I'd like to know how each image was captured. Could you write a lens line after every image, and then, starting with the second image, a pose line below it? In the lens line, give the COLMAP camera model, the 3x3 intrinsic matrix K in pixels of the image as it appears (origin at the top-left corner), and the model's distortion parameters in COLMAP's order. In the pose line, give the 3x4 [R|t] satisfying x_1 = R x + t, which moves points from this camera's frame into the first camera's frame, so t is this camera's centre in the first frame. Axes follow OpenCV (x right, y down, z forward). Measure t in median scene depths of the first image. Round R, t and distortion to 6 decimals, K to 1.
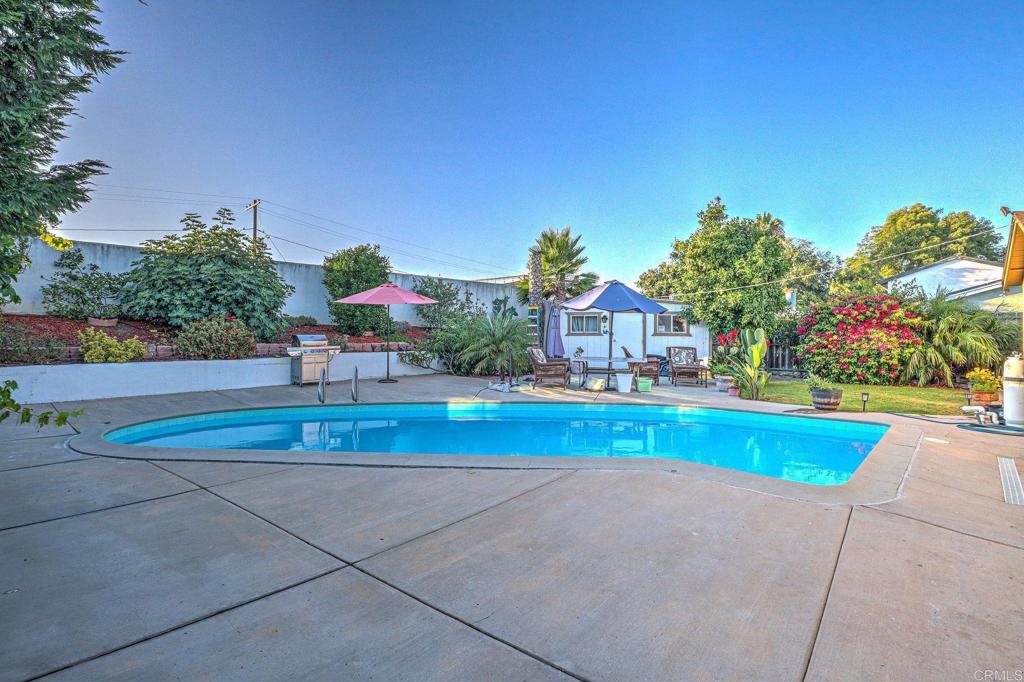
lens RADIAL K [[548.7, 0, 516.4], [0, 548.7, 342.1], [0, 0, 1]] dist [0.003557, 0.001019]
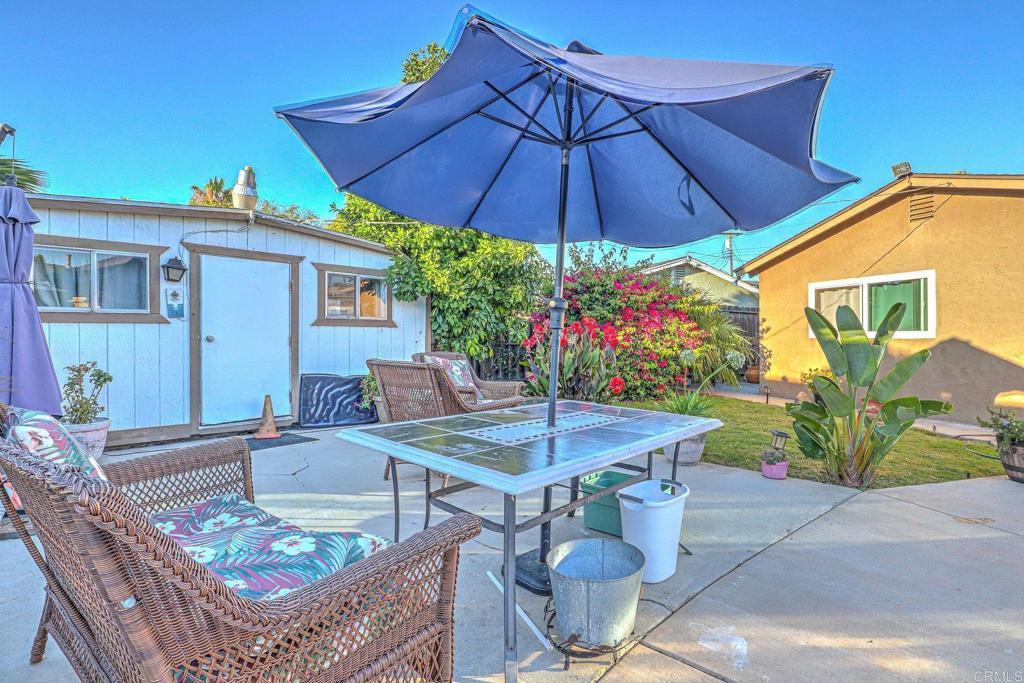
lens RADIAL K [[548.7, 0, 513.3], [0, 548.7, 335.3], [0, 0, 1]] dist [0.003557, 0.001019]
pose [[0.452128, -0.005798, 0.891934, -0.037804], [0.006360, 0.999974, 0.003276, -0.006047], [-0.891931, 0.004191, 0.452153, 0.852306]]
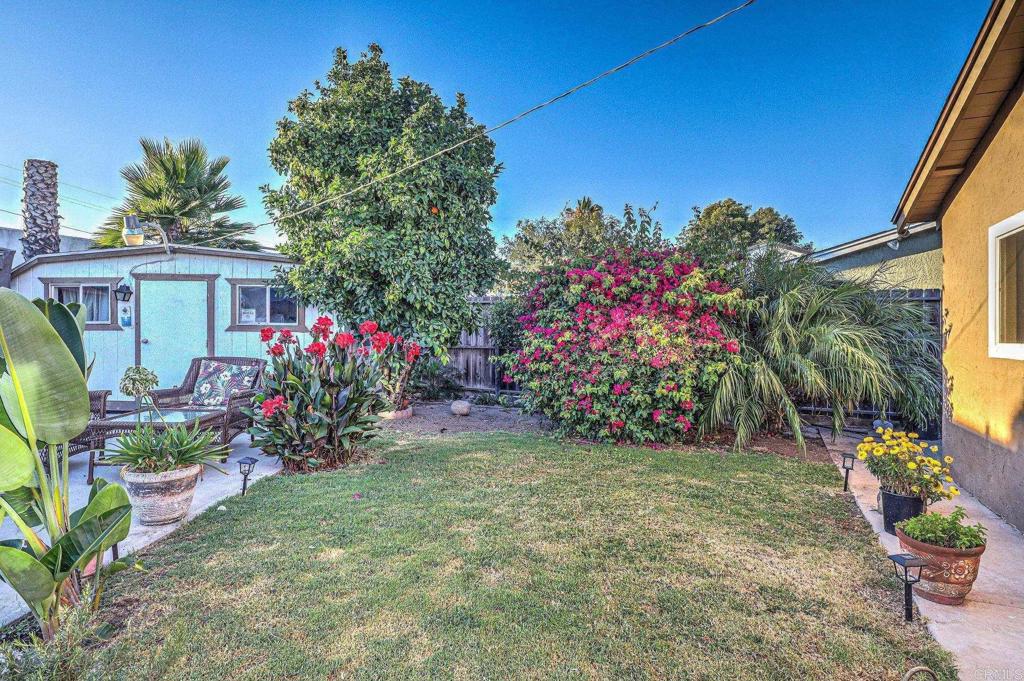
lens RADIAL K [[548.7, 0, 509.8], [0, 548.7, 340.5], [0, 0, 1]] dist [0.003557, 0.001019]
pose [[0.968880, -0.000488, 0.247530, 0.438494], [-0.000378, 0.999994, 0.003449, -0.006431], [-0.247530, -0.003435, 0.968874, 0.605237]]
